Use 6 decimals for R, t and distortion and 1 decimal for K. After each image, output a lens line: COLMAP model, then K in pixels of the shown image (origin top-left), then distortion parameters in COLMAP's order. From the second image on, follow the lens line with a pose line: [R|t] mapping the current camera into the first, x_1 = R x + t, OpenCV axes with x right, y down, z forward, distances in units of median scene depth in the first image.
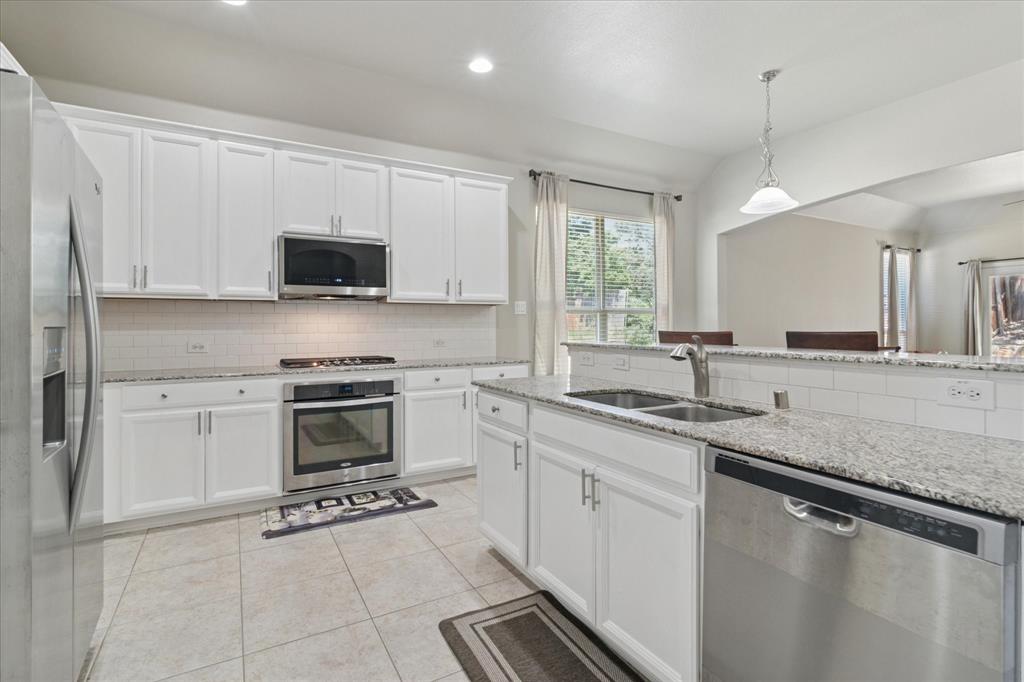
lens RADIAL K [[493.9, 0, 511.2], [0, 493.9, 324.4], [0, 0, 1]] dist [-0.003723, 0.001258]
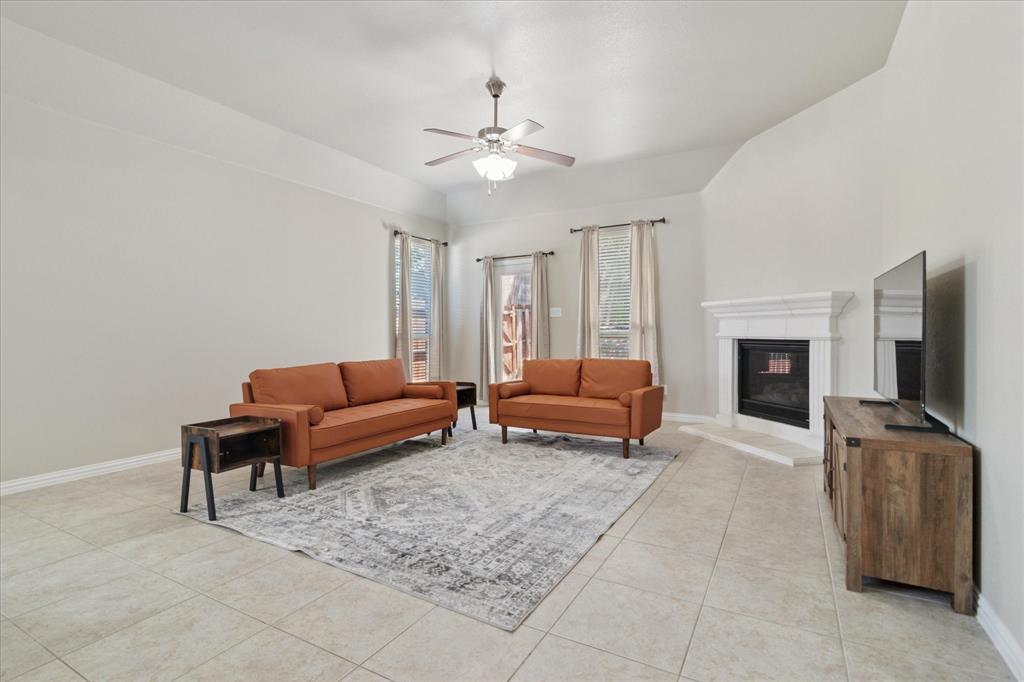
lens RADIAL K [[493.9, 0, 509.7], [0, 493.9, 342.9], [0, 0, 1]] dist [-0.003723, 0.001258]
pose [[0.858116, -0.011018, 0.513338, 1.174362], [0.002776, 0.999855, 0.016820, 0.026936], [-0.513448, -0.013009, 0.858022, 0.467291]]
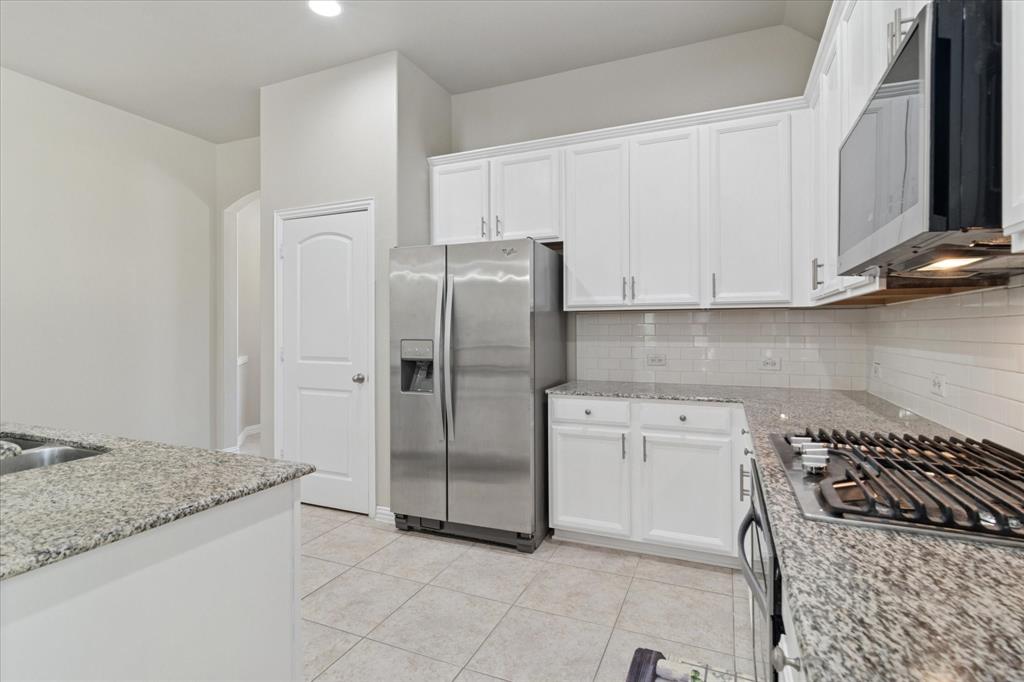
lens RADIAL K [[493.9, 0, 501.4], [0, 493.9, 344.9], [0, 0, 1]] dist [-0.003723, 0.001258]
pose [[-0.806391, 0.019824, -0.591050, 0.038444], [0.004733, 0.999622, 0.027071, -0.007041], [0.591364, 0.019032, -0.806180, 1.132728]]
